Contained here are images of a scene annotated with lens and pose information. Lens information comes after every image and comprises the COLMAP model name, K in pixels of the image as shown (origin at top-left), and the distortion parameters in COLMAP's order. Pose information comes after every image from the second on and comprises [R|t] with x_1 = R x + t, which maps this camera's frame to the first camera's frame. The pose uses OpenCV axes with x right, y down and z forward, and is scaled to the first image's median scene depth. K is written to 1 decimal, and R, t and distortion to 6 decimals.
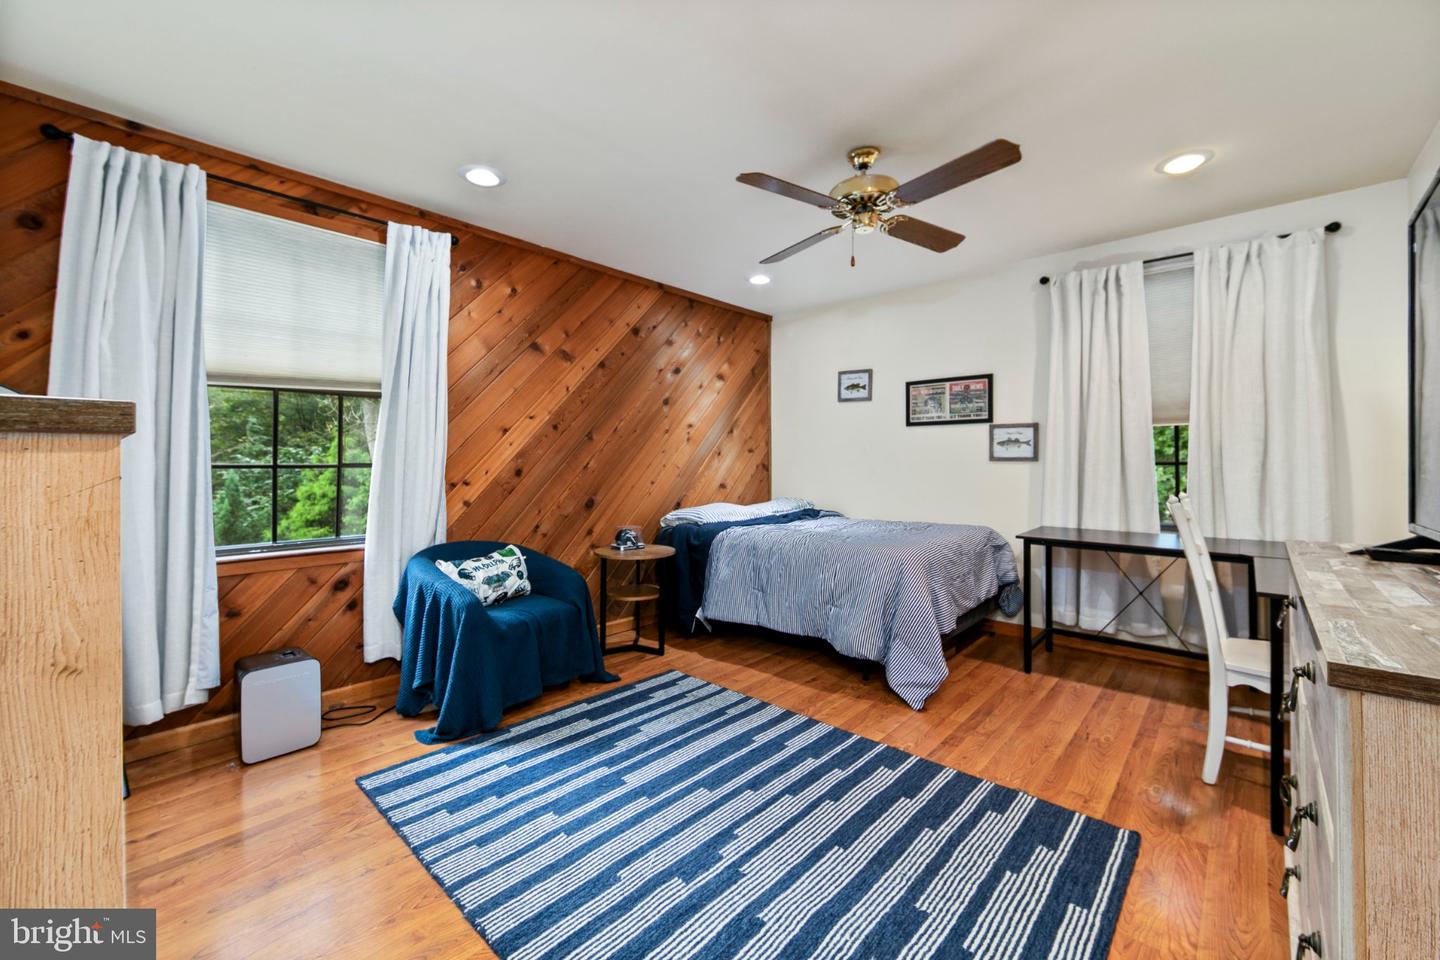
lens RADIAL K [[569.0, 0, 736.0], [0, 569.0, 454.9], [0, 0, 1]] dist [-0.006383, -0.000611]
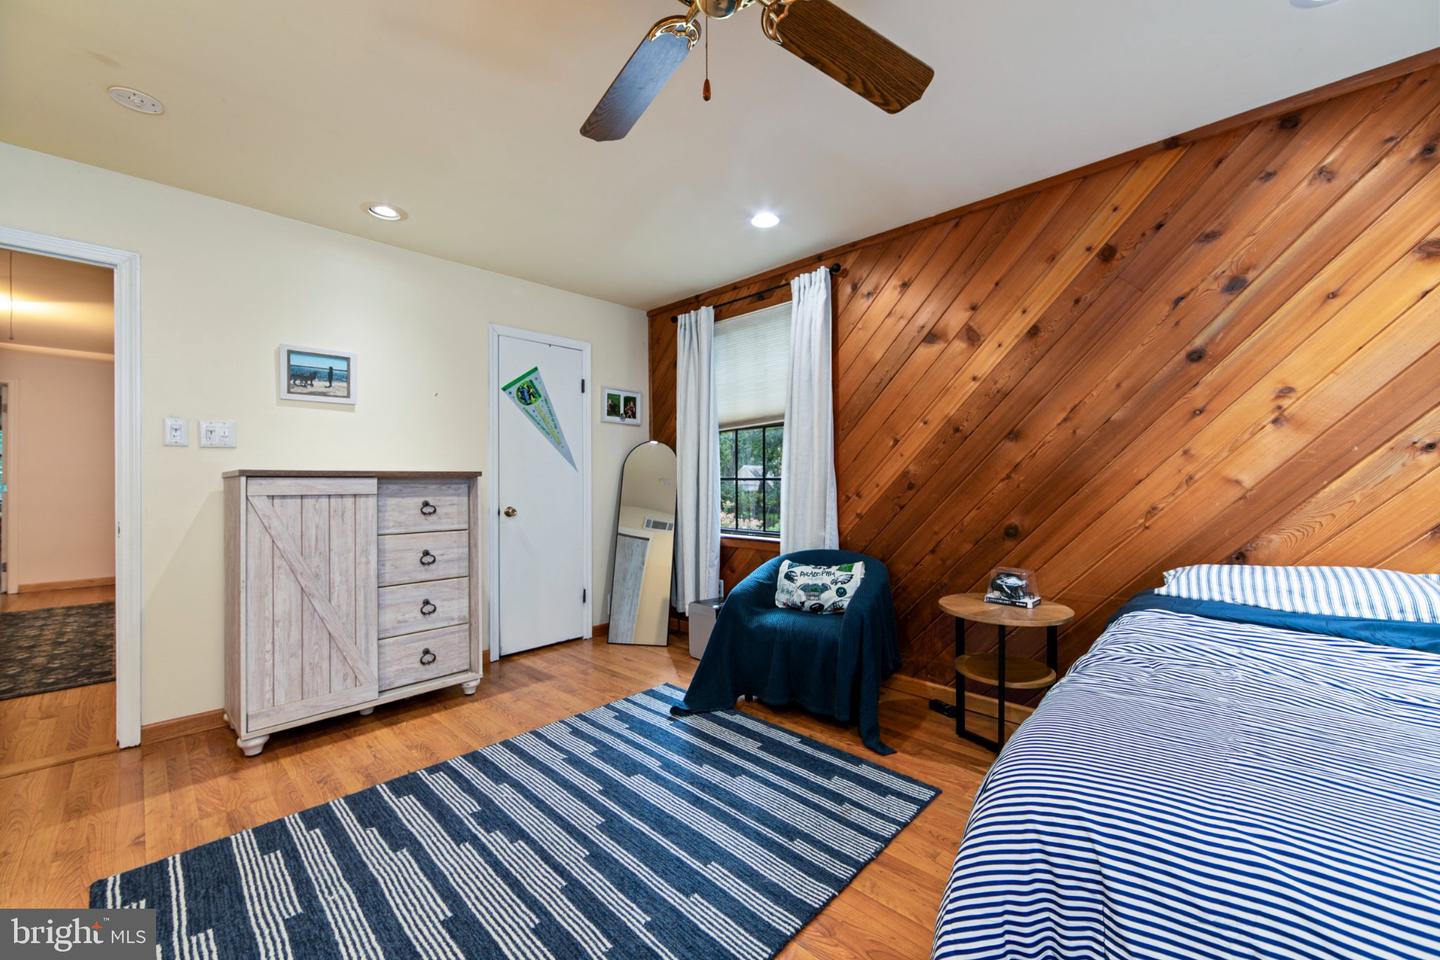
lens RADIAL K [[569.0, 0, 722.7], [0, 569.0, 477.7], [0, 0, 1]] dist [-0.006383, -0.000611]
pose [[-0.039586, -0.001614, -0.999215, 0.773419], [0.022268, 0.999749, -0.002497, 0.019713], [0.998968, -0.022349, -0.039540, 1.096921]]
